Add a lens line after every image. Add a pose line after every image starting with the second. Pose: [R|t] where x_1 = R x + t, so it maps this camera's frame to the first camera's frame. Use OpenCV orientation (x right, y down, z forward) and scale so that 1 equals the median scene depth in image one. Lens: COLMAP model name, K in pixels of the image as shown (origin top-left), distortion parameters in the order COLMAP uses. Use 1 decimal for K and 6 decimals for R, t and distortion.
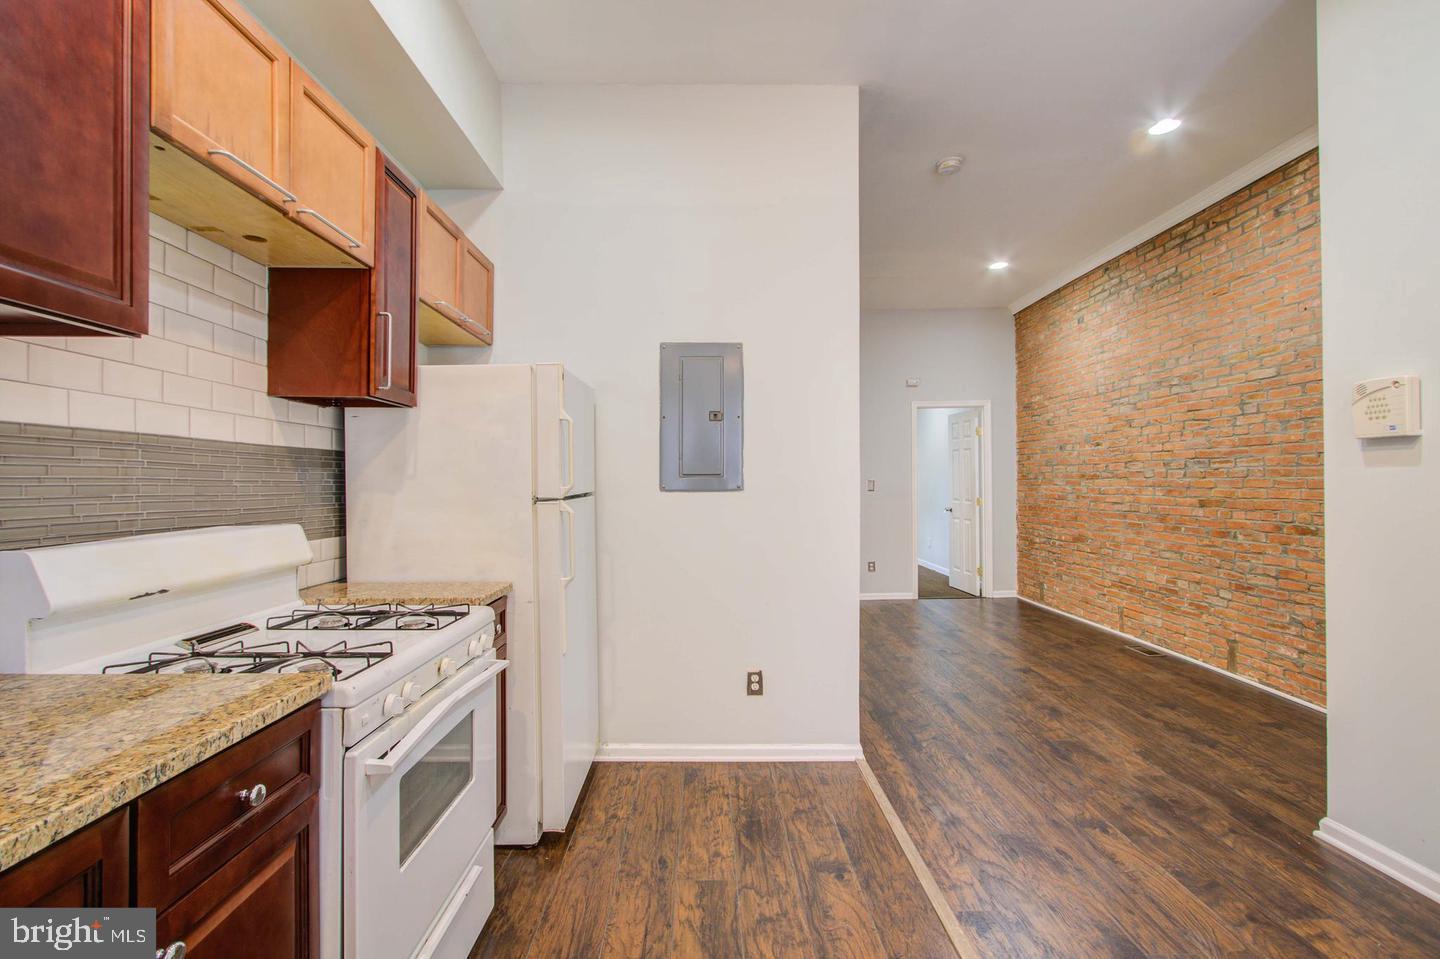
lens RADIAL K [[653.2, 0, 702.9], [0, 653.2, 479.4], [0, 0, 1]] dist [0.000836, 0.000589]
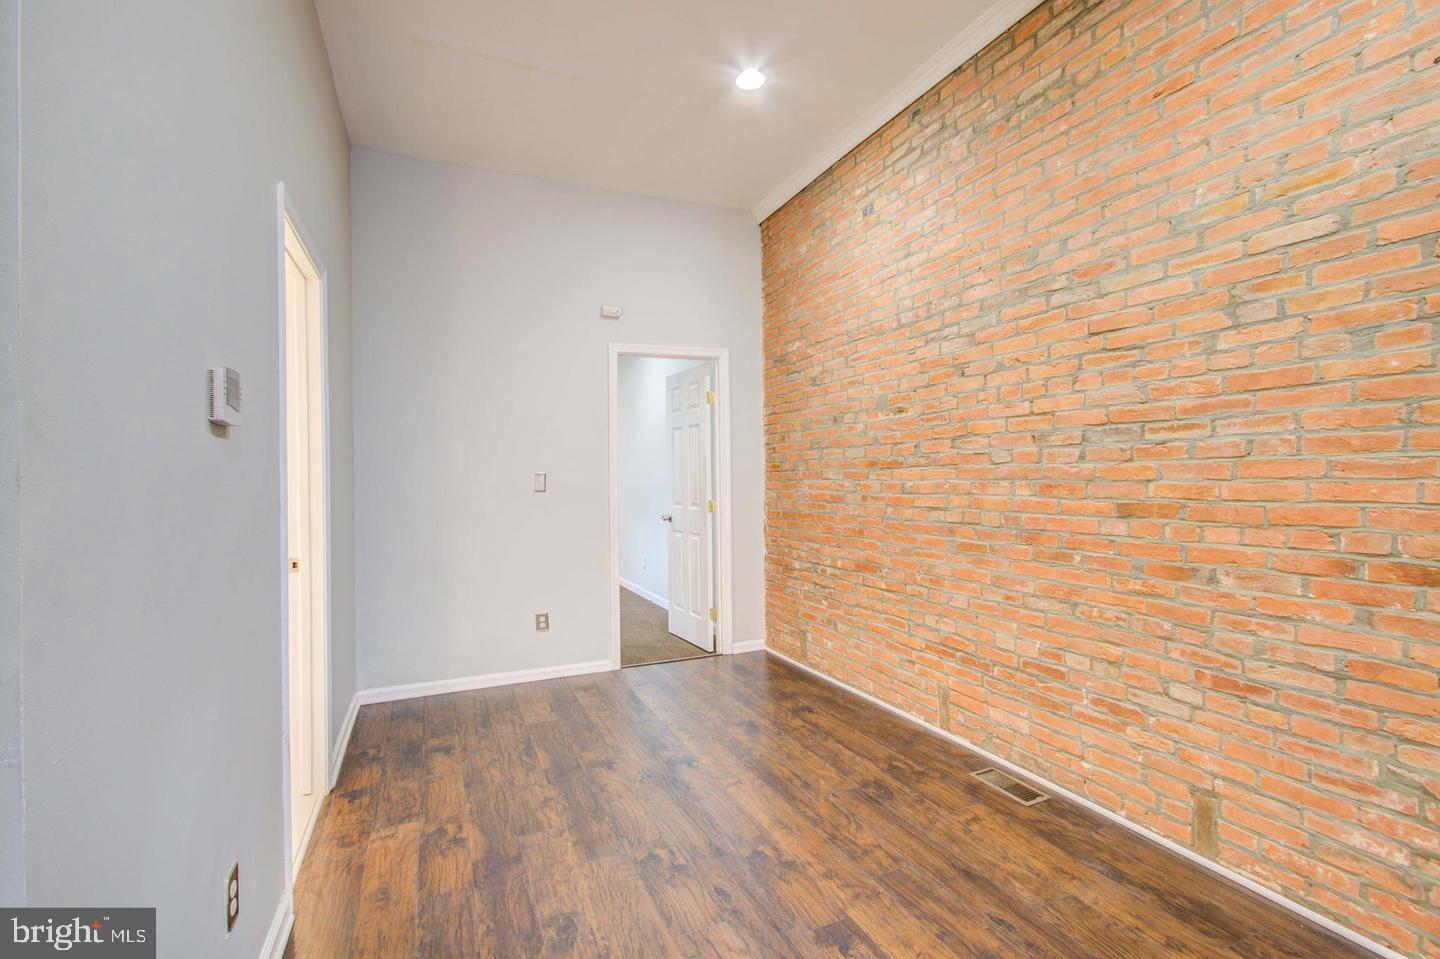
lens RADIAL K [[649.9, 0, 714.6], [0, 649.9, 479.8], [0, 0, 1]] dist [0.002098, 0.000373]
pose [[0.911011, -0.003233, 0.412370, 0.250320], [0.002491, 0.999994, 0.002337, 0.010177], [-0.412375, -0.001102, 0.911013, 0.647853]]
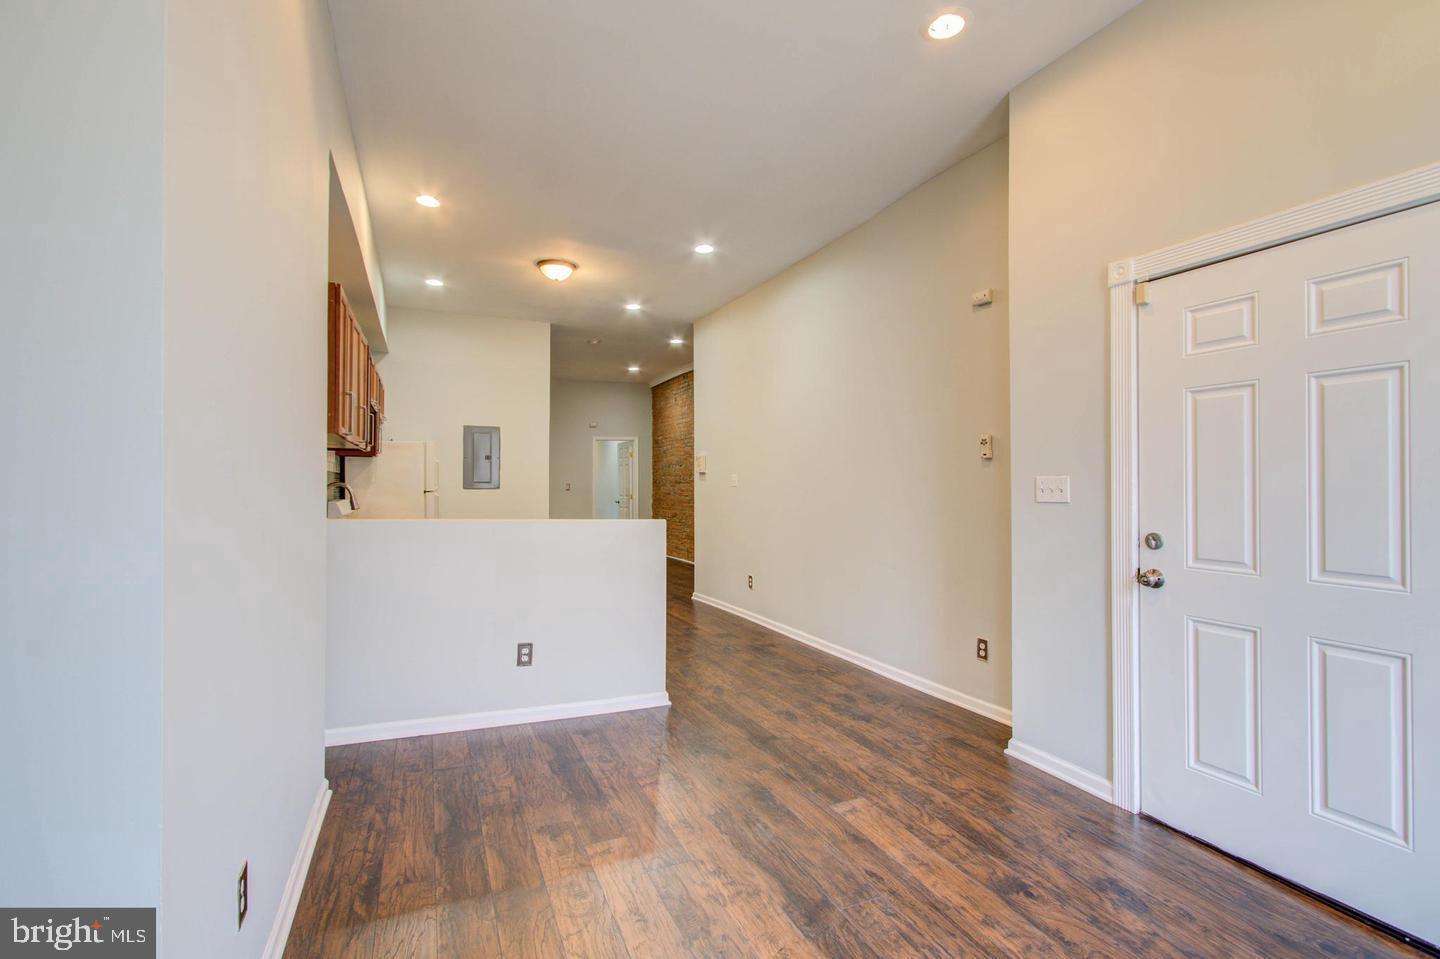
lens RADIAL K [[666.7, 0, 715.0], [0, 666.7, 473.2], [0, 0, 1]] dist [0.001123, 0.000163]
pose [[0.908545, 0.007149, 0.417726, -0.163923], [-0.002199, 0.999922, -0.012330, -0.008045], [-0.417782, 0.010284, 0.908489, -1.039232]]
